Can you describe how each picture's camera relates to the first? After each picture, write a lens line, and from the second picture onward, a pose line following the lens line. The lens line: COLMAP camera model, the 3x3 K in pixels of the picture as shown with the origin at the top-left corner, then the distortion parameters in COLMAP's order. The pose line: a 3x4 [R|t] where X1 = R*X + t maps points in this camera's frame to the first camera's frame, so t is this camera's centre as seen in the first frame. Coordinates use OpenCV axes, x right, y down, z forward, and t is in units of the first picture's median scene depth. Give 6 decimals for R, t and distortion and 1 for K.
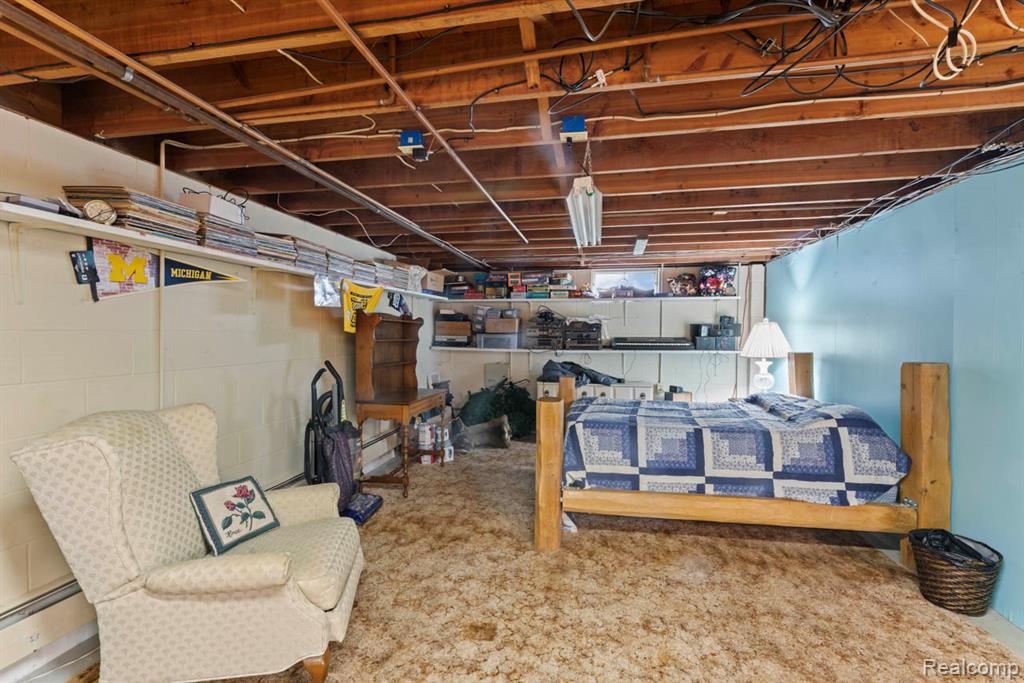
lens RADIAL K [[449.7, 0, 512.0], [0, 449.7, 341.5], [0, 0, 1]] dist [0.000369, 0.000008]
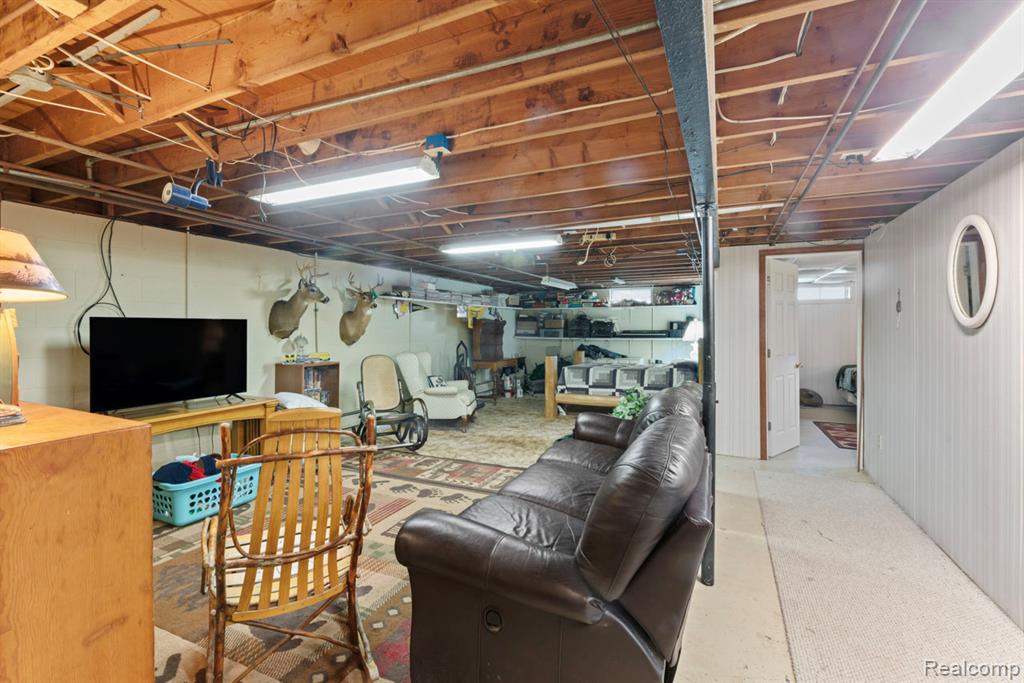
lens RADIAL K [[449.7, 0, 512.0], [0, 449.7, 341.5], [0, 0, 1]] dist [0.000369, 0.000008]
pose [[0.971056, 0.000515, -0.238852, 0.280960], [0.001520, 0.999964, 0.008336, 0.020833], [0.238848, -0.008458, 0.971020, -0.842946]]
